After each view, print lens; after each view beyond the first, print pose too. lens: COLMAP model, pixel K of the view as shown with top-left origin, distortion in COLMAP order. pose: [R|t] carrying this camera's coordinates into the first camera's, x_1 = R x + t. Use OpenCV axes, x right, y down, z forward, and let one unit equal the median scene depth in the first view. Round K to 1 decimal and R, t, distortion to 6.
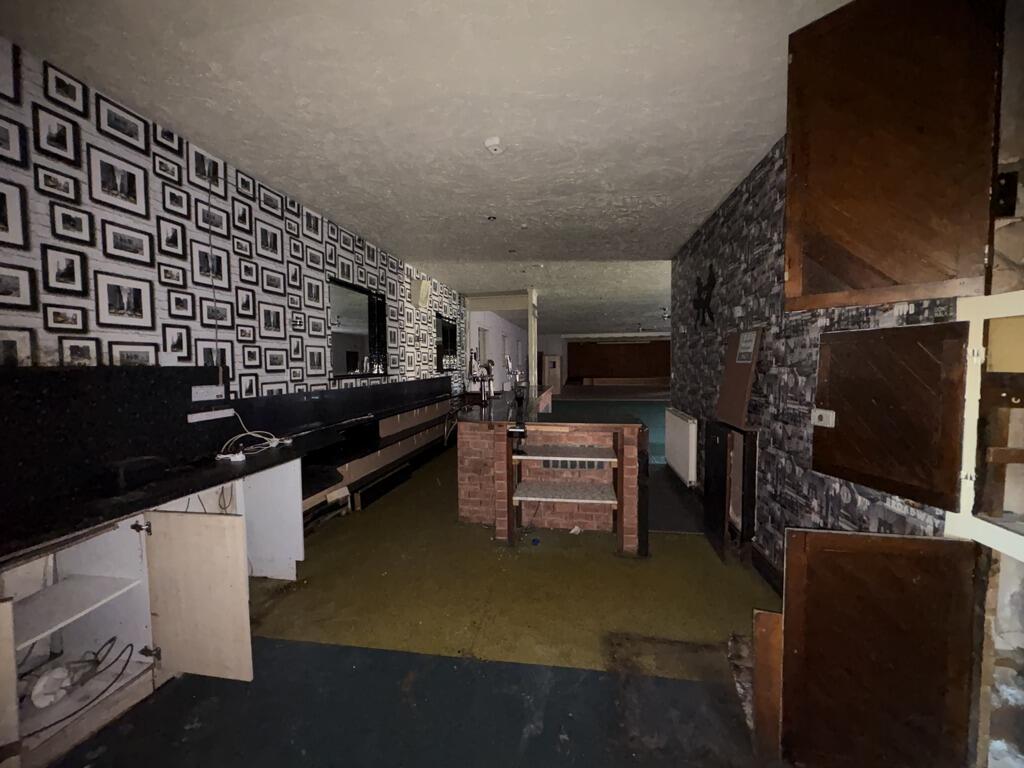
lens RADIAL K [[410.5, 0, 512.0], [0, 410.5, 384.0], [0, 0, 1]] dist [-0.000350, -0.000056]
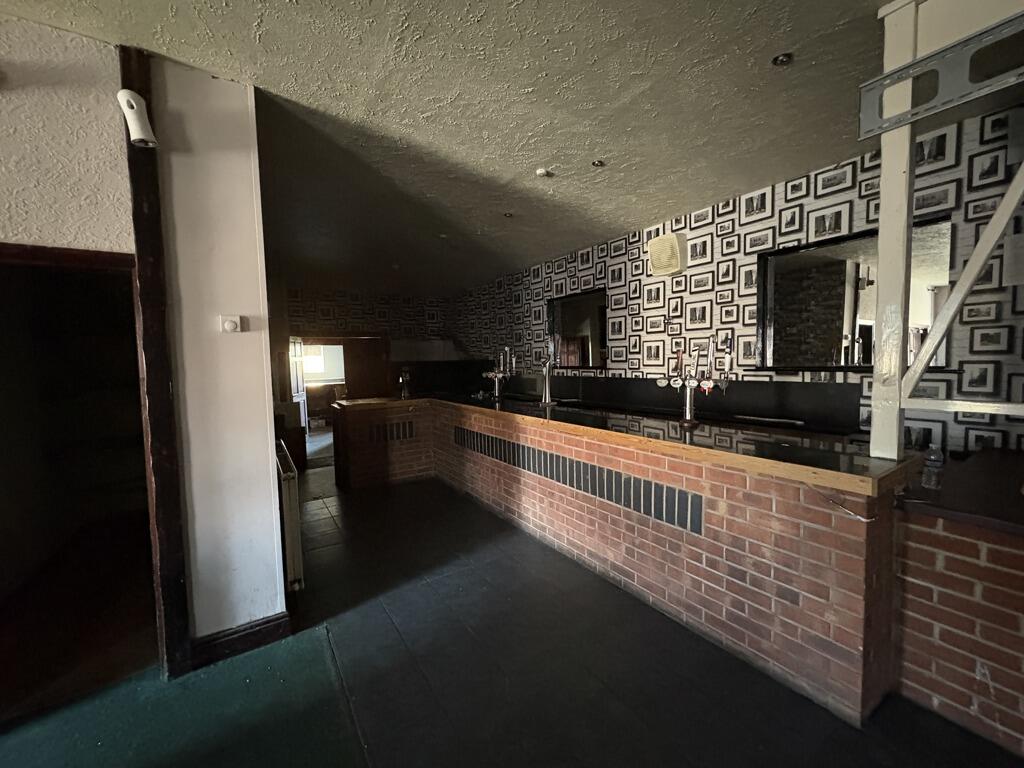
lens RADIAL K [[410.5, 0, 512.0], [0, 410.5, 384.0], [0, 0, 1]] dist [-0.000350, -0.000056]
pose [[-0.920618, 0.045880, -0.387759, 0.344887], [0.004648, 0.994290, 0.106609, -0.103749], [0.390436, 0.096344, -0.915575, 2.079885]]
